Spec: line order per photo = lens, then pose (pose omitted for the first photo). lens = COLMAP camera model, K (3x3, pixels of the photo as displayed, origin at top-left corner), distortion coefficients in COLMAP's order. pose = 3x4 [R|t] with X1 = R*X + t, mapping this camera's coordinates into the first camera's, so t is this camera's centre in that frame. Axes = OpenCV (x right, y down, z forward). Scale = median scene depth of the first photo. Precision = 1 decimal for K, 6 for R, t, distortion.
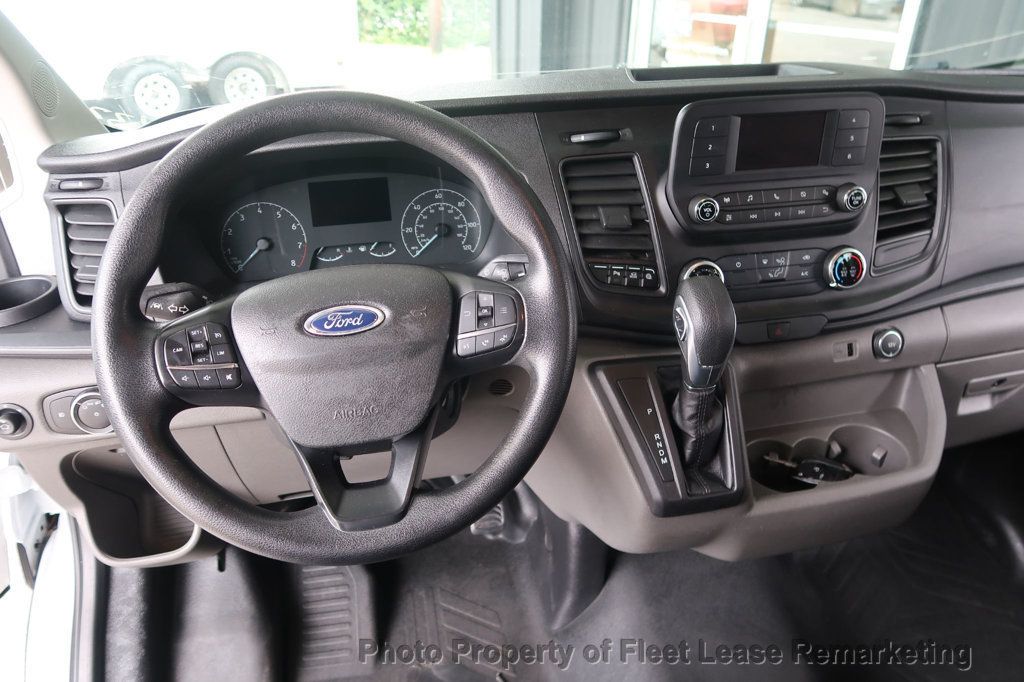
lens RADIAL K [[708.5, 0, 508.4], [0, 708.5, 348.1], [0, 0, 1]] dist [-0.013313, -0.000632]
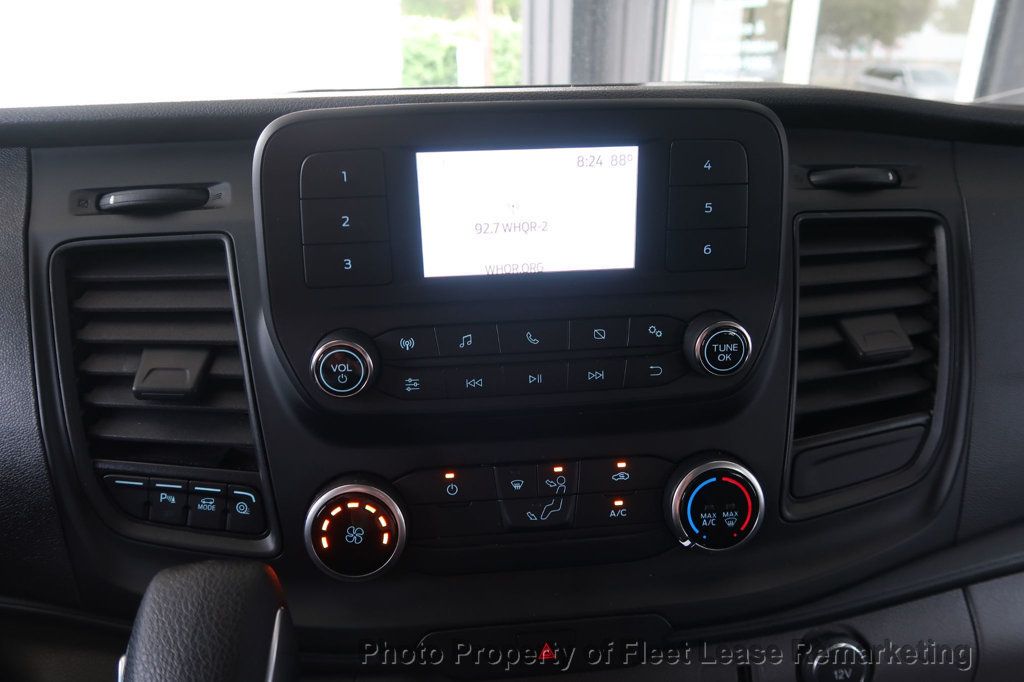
lens RADIAL K [[708.5, 0, 506.2], [0, 708.5, 339.9], [0, 0, 1]] dist [-0.013313, -0.000632]
pose [[0.996072, 0.032480, -0.082371, 0.393253], [-0.043294, 0.990157, -0.133100, -0.153326], [0.077238, 0.136143, 0.987674, 0.567342]]
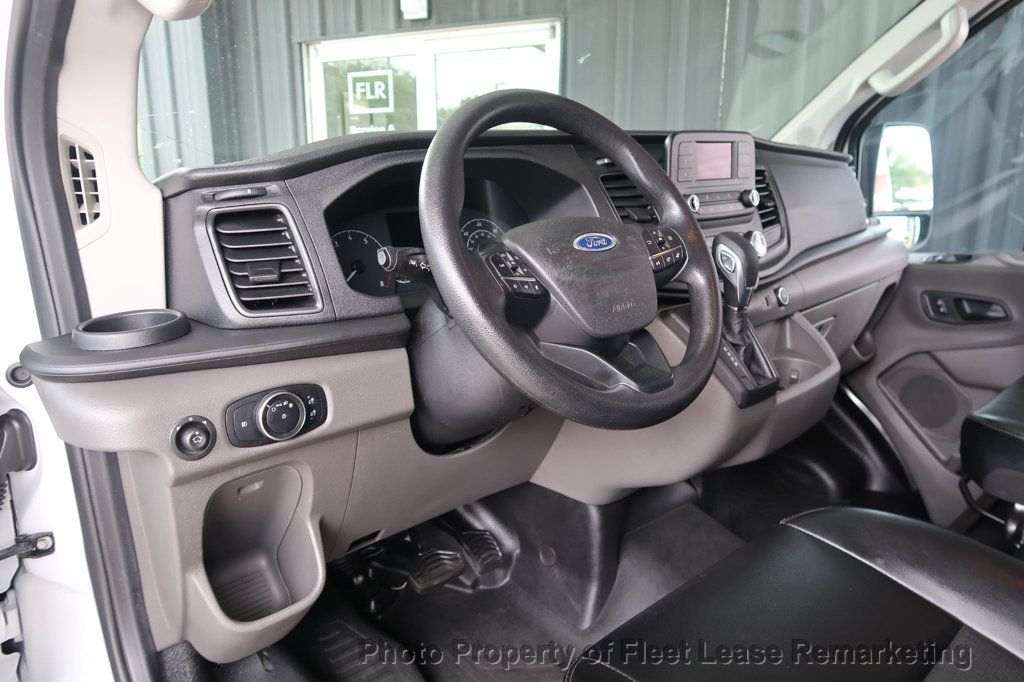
lens RADIAL K [[708.5, 0, 512.0], [0, 708.5, 342.5], [0, 0, 1]] dist [-0.013313, -0.000632]
pose [[0.862620, -0.125117, 0.490135, -0.760922], [0.252614, 0.946010, -0.203103, 0.267552], [-0.438261, 0.299015, 0.847654, 0.015728]]
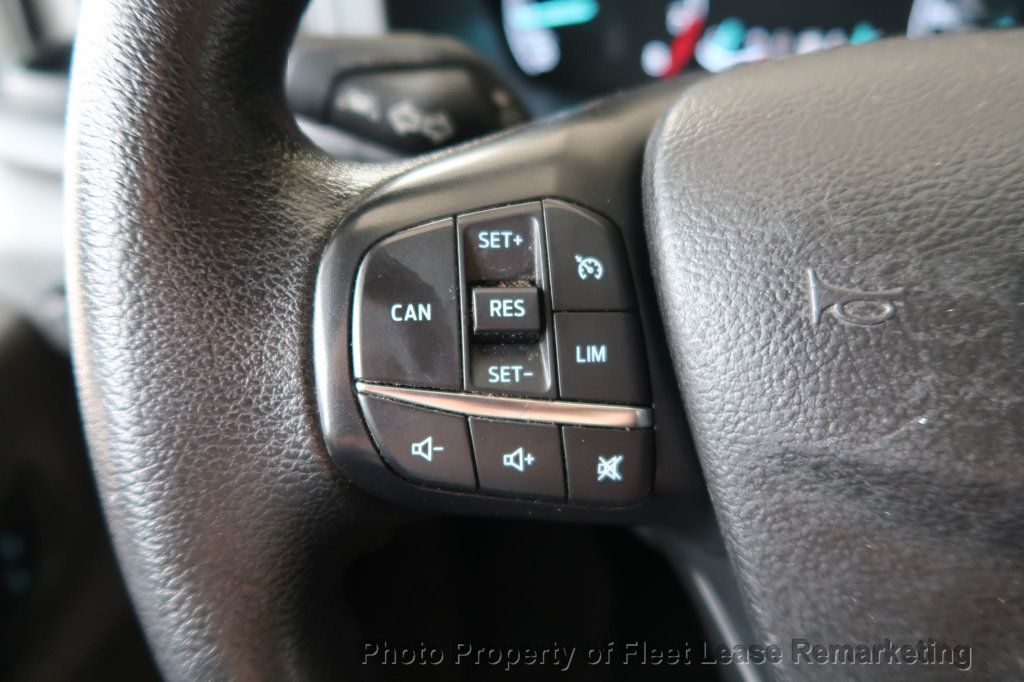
lens RADIAL K [[708.5, 0, 512.0], [0, 708.5, 340.4], [0, 0, 1]] dist [-0.013313, -0.000632]
pose [[0.952427, 0.207576, -0.223149, -0.281285], [-0.166588, 0.967713, 0.189158, -0.024969], [0.255209, -0.142985, 0.956255, 0.578272]]
